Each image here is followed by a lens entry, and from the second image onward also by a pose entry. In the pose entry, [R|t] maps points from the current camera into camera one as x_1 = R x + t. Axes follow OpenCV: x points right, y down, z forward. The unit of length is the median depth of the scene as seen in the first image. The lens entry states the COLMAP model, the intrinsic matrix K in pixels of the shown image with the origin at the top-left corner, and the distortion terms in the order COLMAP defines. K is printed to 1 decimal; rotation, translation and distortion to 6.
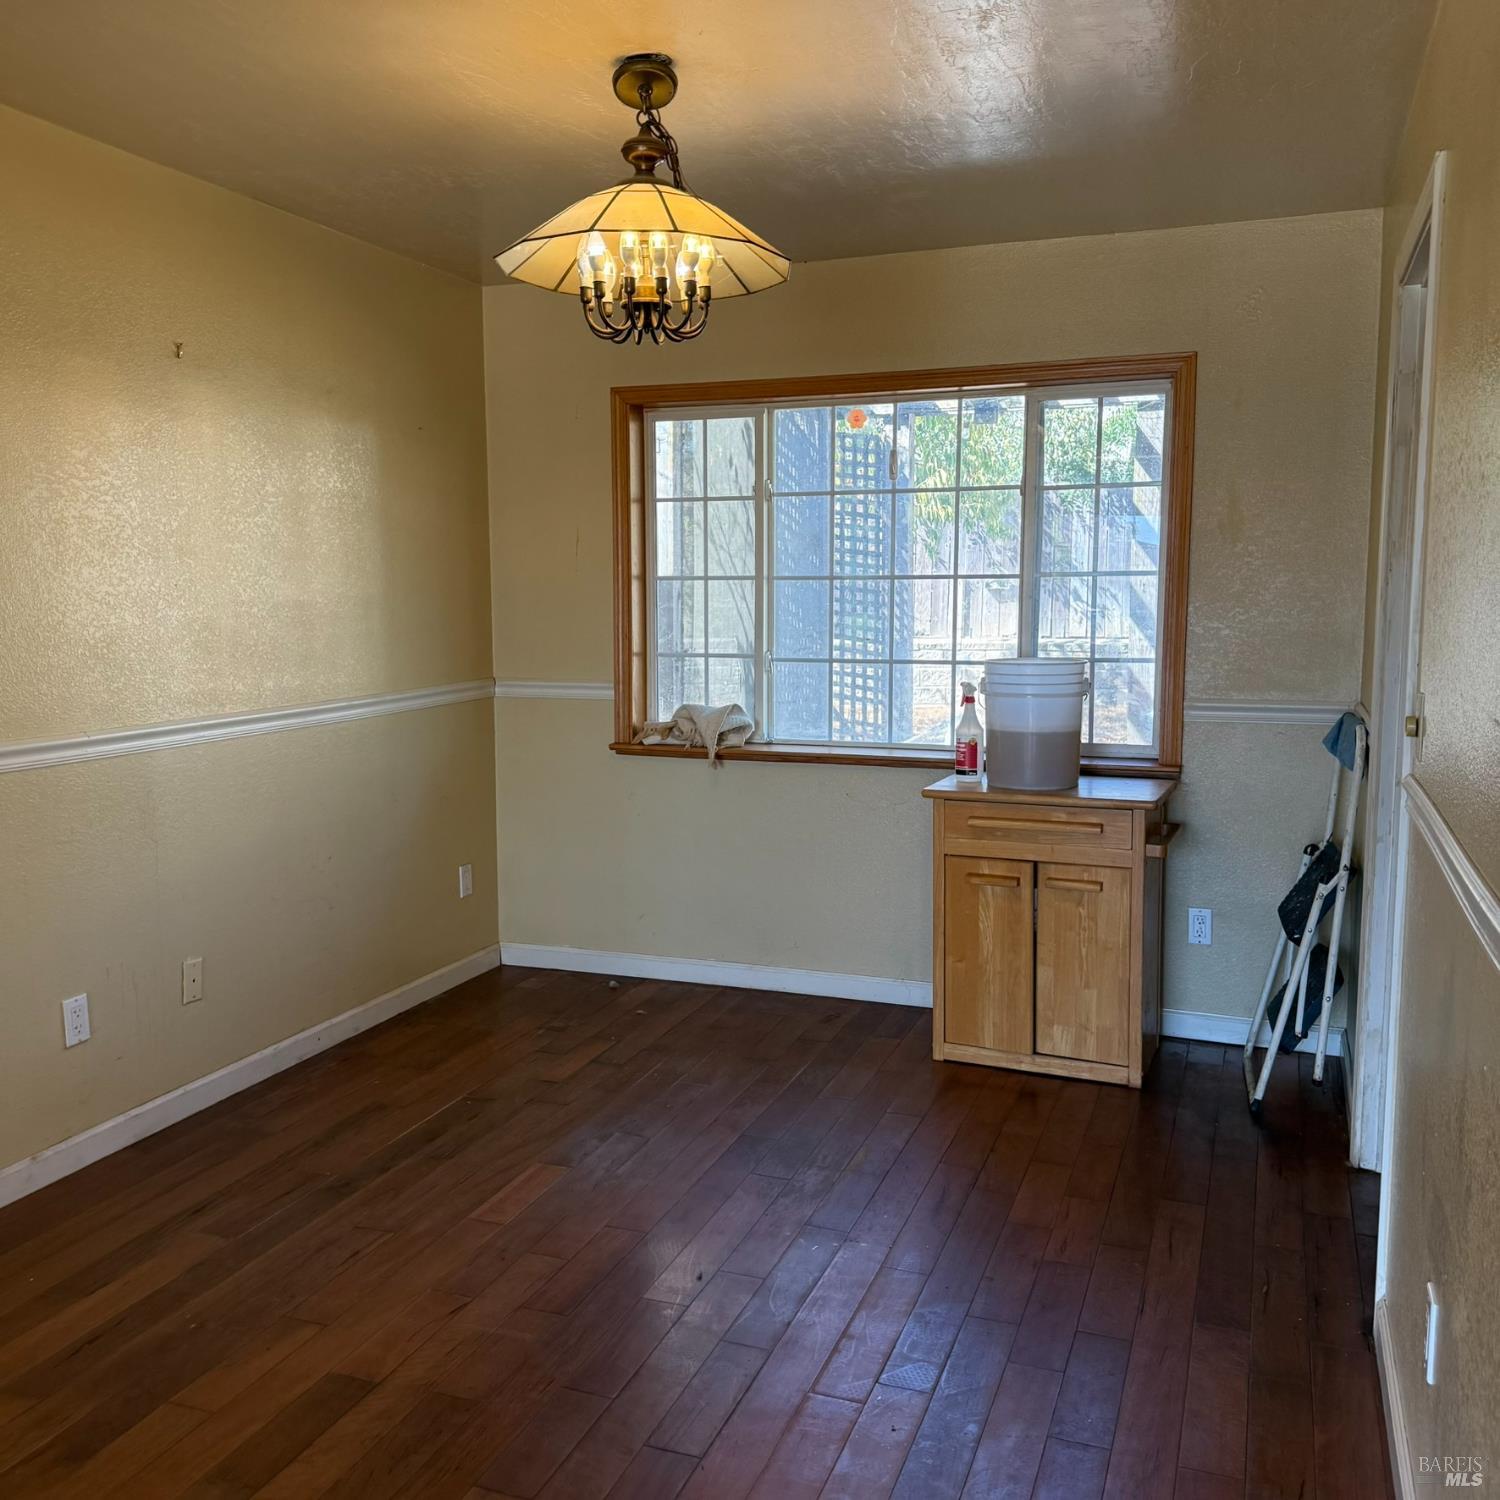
lens RADIAL K [[1412.3, 0, 753.3], [0, 1412.3, 755.5], [0, 0, 1]] dist [0.001061, 0.000000]
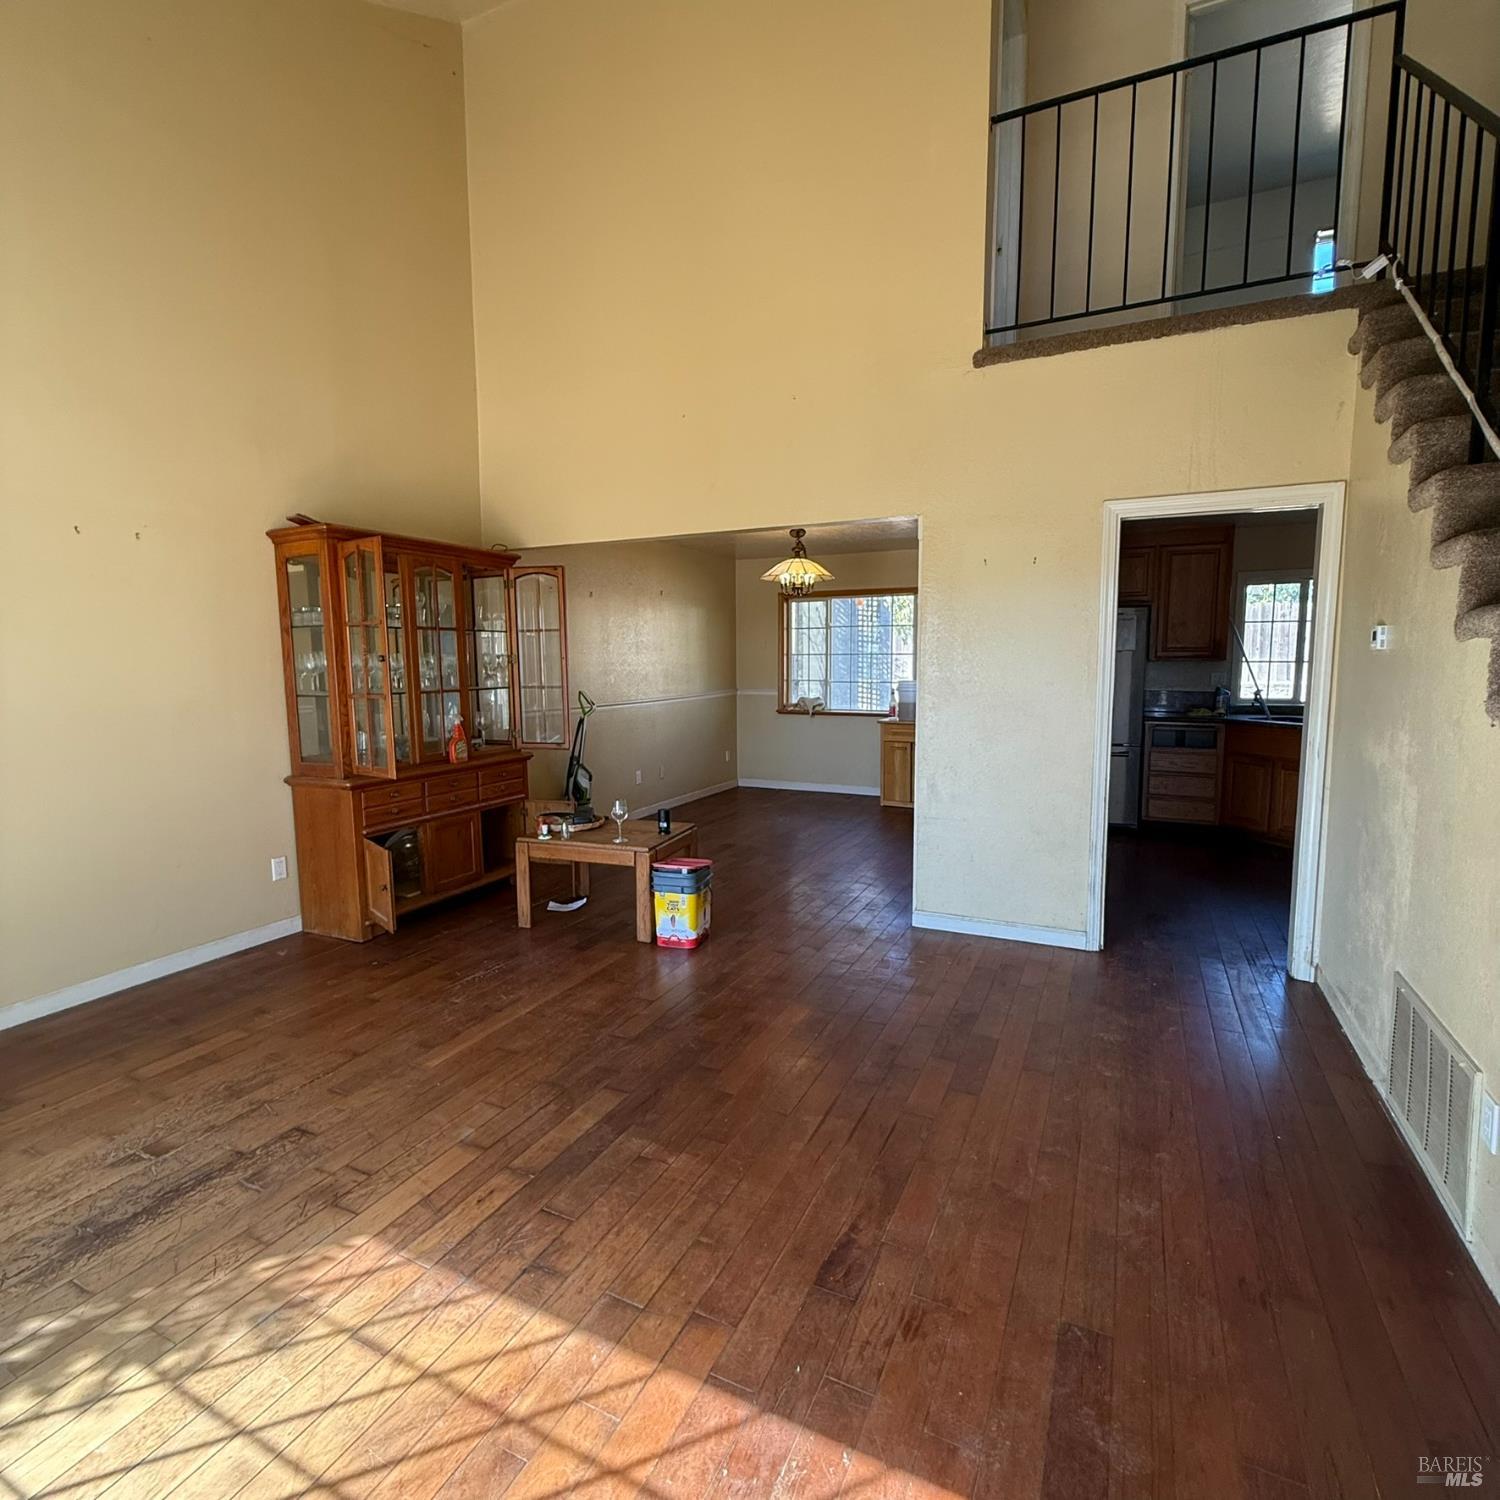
lens RADIAL K [[793.2, 0, 750.7], [0, 793.2, 746.3], [0, 0, 1]] dist [-0.004287, 0.002213]
pose [[0.995695, 0.005056, -0.092547, 0.000642], [-0.005311, 0.999983, -0.002511, 0.073743], [0.092533, 0.002992, 0.995705, -0.689300]]
